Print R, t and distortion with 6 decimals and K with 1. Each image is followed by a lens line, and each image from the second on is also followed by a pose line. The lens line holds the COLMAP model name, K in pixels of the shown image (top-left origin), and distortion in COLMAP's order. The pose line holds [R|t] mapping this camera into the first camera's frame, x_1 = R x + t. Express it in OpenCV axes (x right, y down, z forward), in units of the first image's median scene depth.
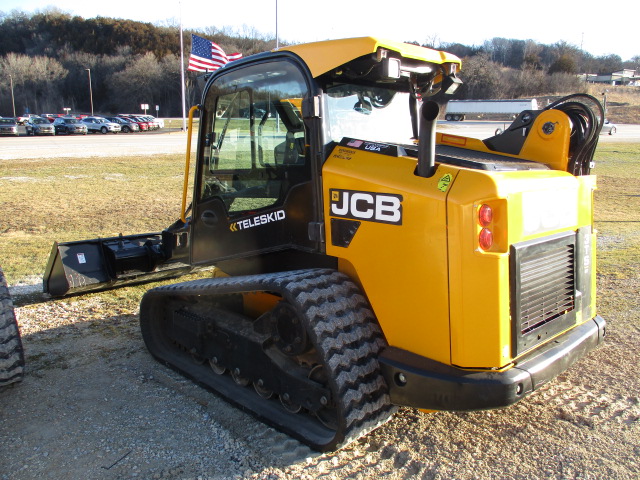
lens RADIAL K [[539.2, 0, 322.7], [0, 539.2, 235.7], [0, 0, 1]] dist [-0.026723, -0.009814]
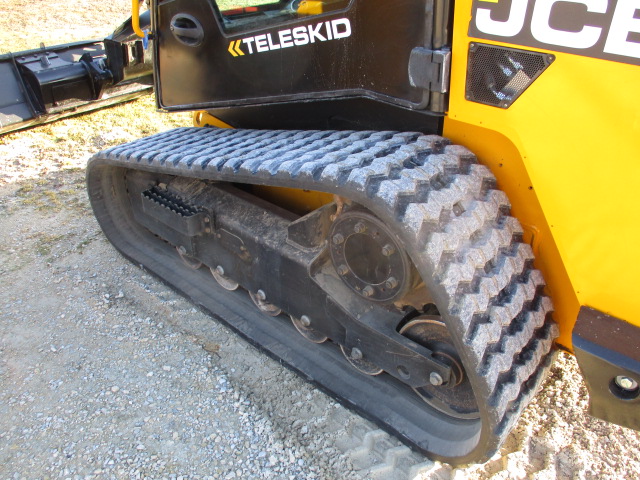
lens RADIAL K [[539.2, 0, 322.7], [0, 539.2, 235.7], [0, 0, 1]] dist [-0.026723, -0.009814]
pose [[0.997454, -0.036370, 0.061334, -0.121657], [0.010790, 0.927221, 0.374359, -0.043219], [-0.070486, -0.372744, 0.925253, 0.436865]]
